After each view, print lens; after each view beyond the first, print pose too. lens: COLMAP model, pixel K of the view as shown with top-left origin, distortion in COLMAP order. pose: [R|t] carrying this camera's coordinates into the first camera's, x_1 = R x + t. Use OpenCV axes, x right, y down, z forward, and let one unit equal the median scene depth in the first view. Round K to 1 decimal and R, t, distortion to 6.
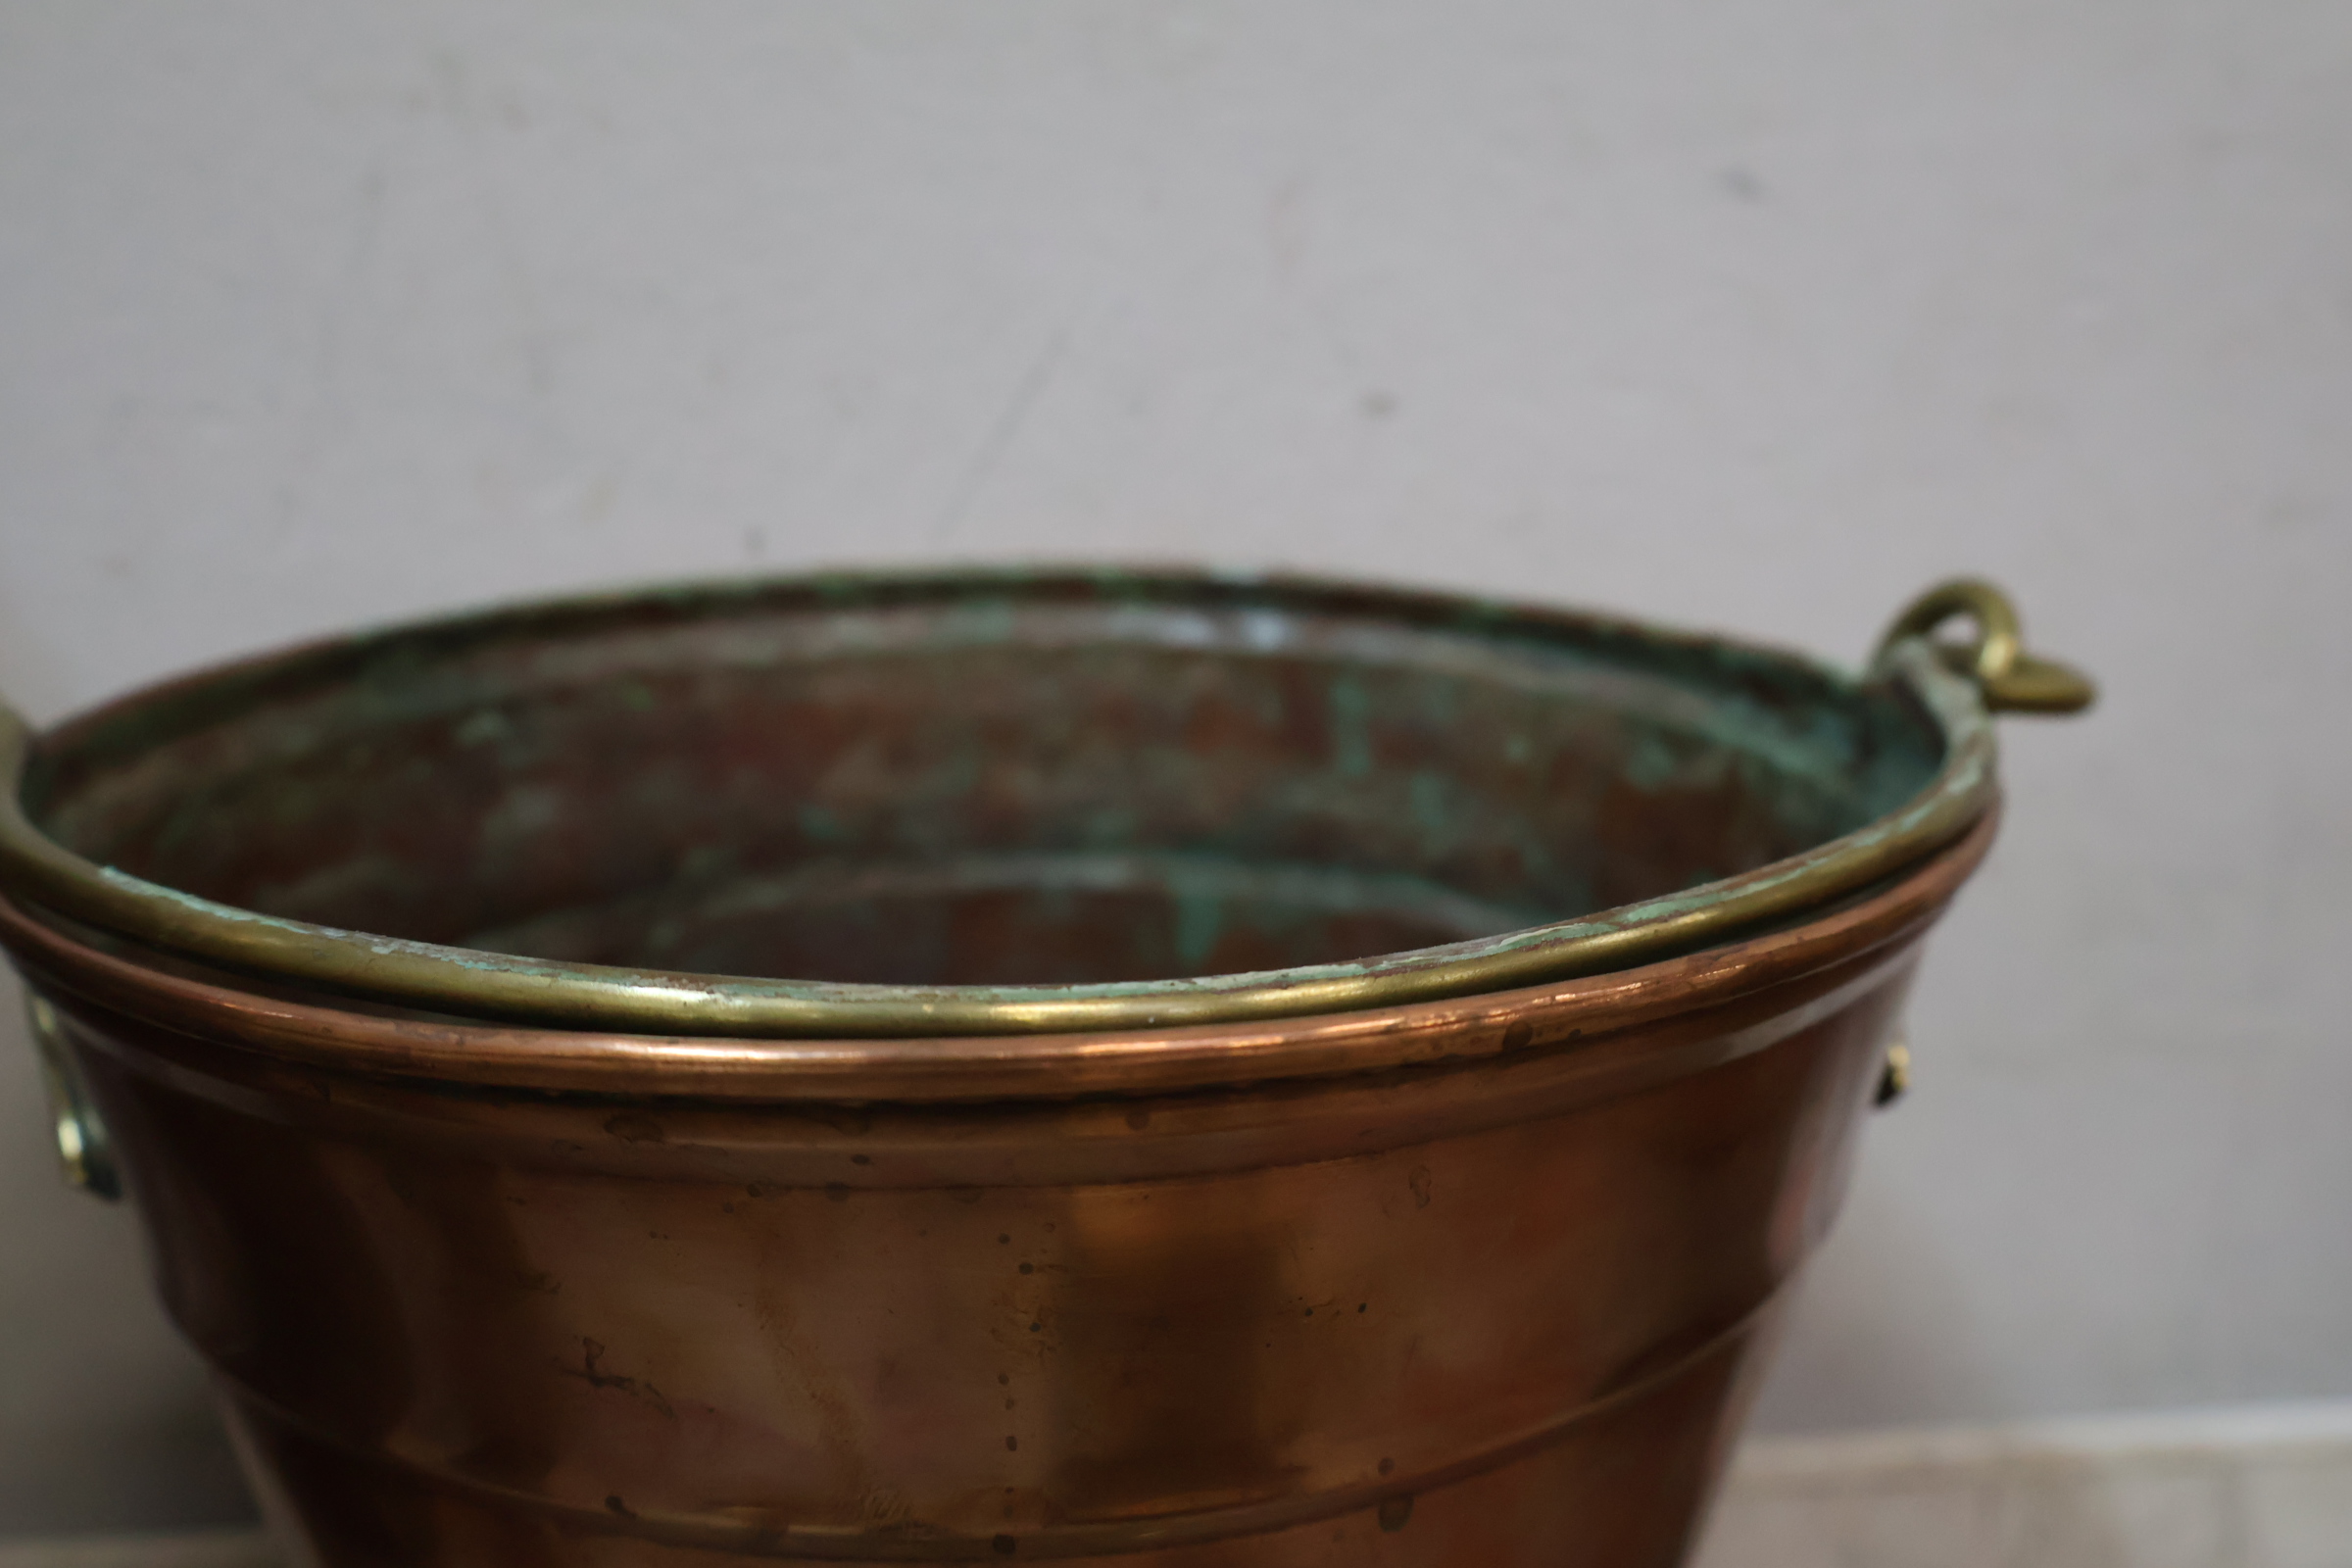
lens RADIAL K [[2231.1, 0, 1177.6], [0, 2231.1, 765.6], [0, 0, 1]] dist [0.002513, 0.000000]
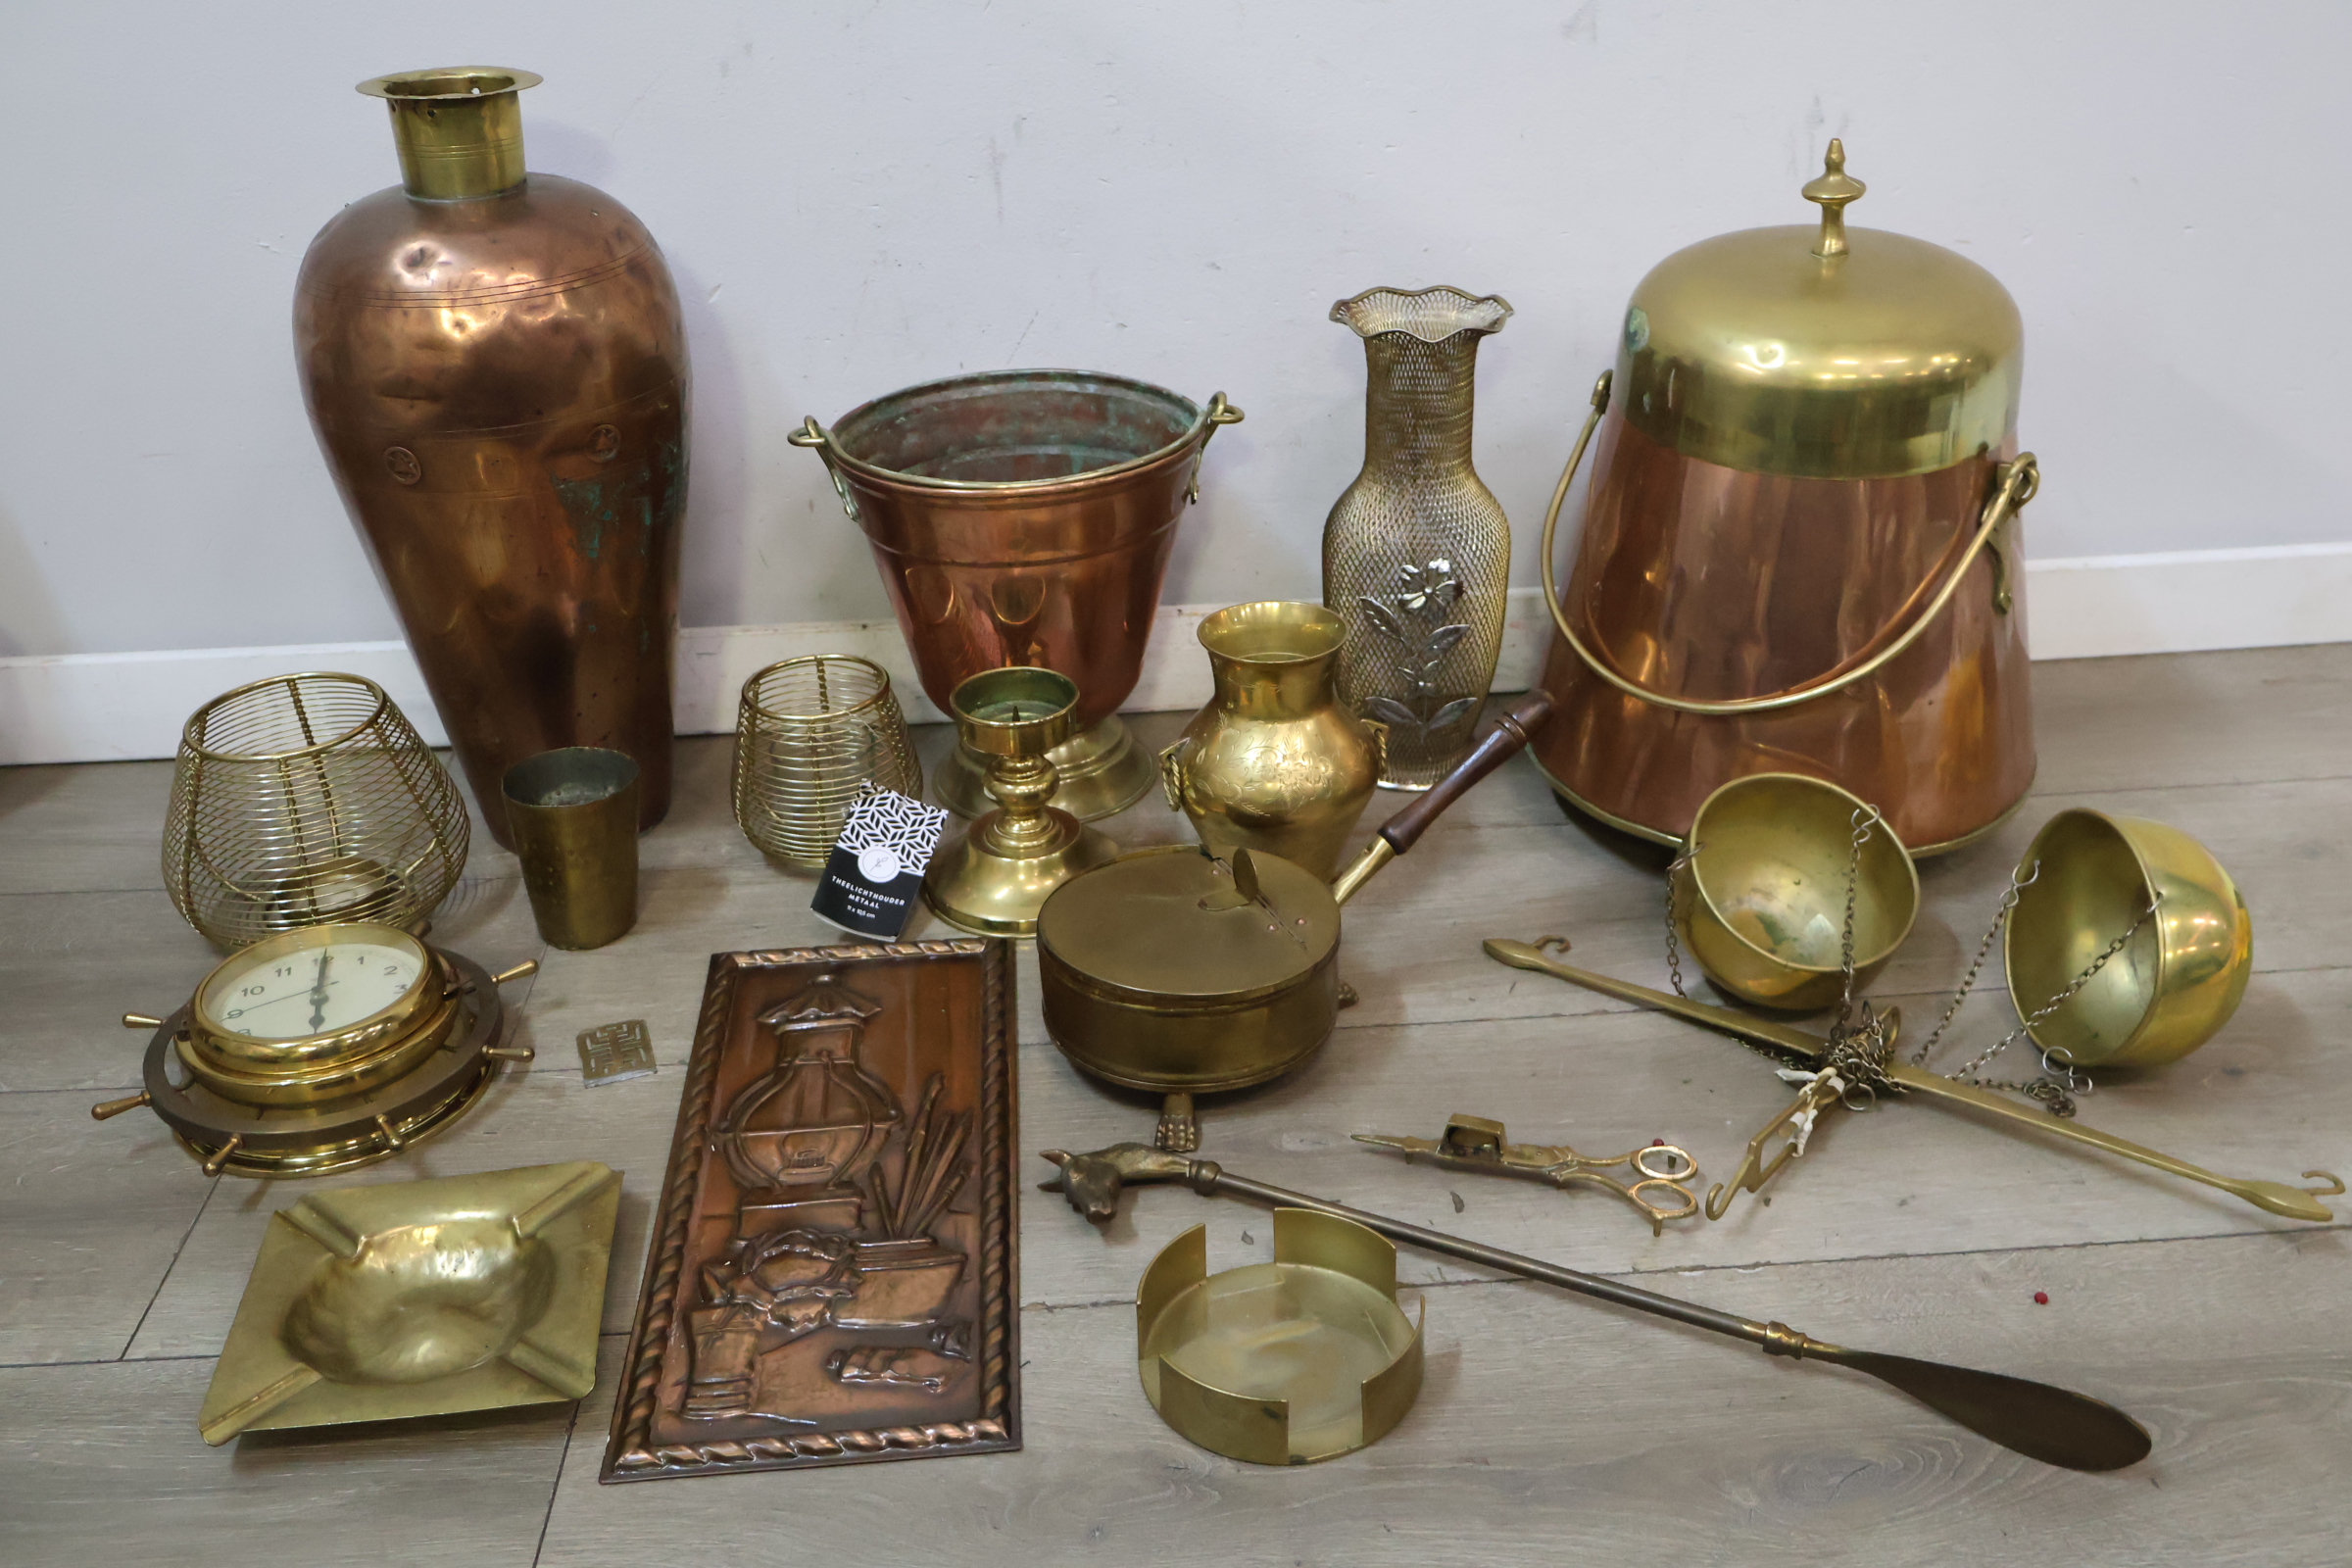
lens RADIAL K [[2216.6, 0, 1176.2], [0, 2216.6, 804.3], [0, 0, 1]] dist [0.010118, 0.000000]
pose [[0.995971, 0.005742, -0.089494, 0.550973], [0.016849, 0.968196, 0.249625, -0.328463], [0.088081, -0.250127, 0.964198, -2.980535]]
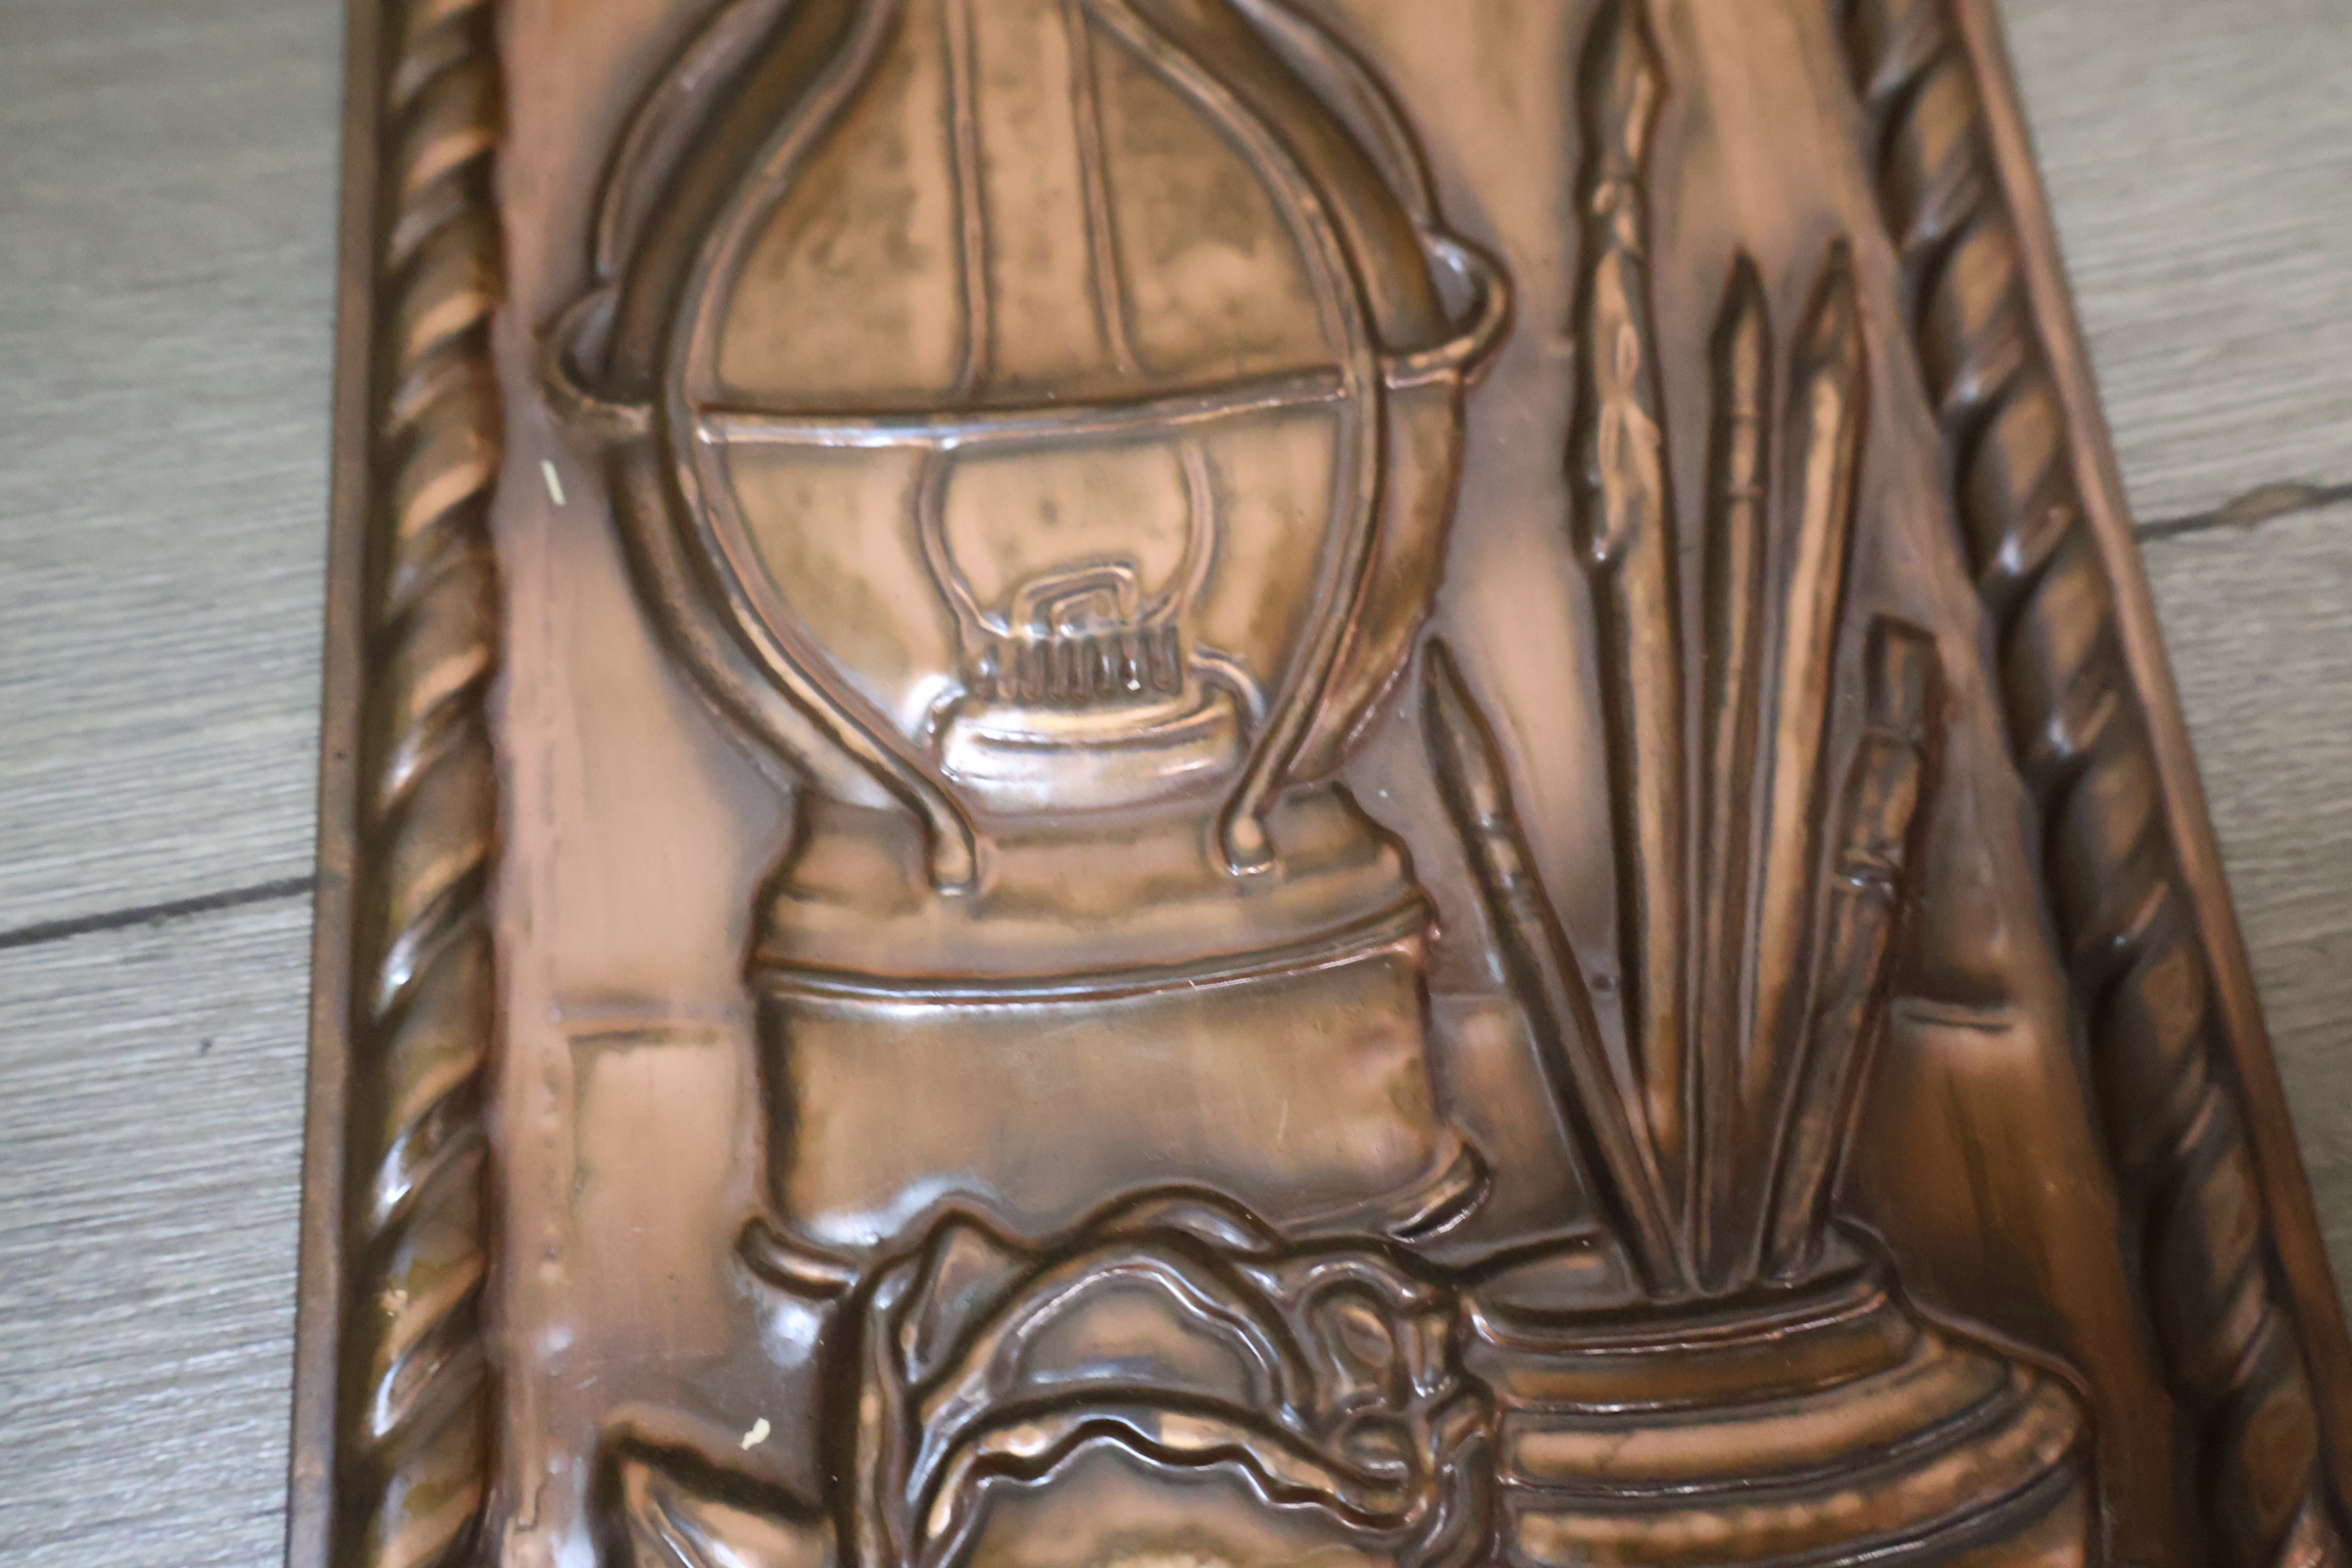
lens RADIAL K [[2216.6, 0, 1178.4], [0, 2216.6, 792.0], [0, 0, 1]] dist [0.010118, 0.000000]
pose [[0.998203, 0.059845, 0.002964, -0.189618], [-0.036571, 0.569312, 0.821308, 0.441648], [0.047464, -0.819940, 0.570478, -0.594147]]
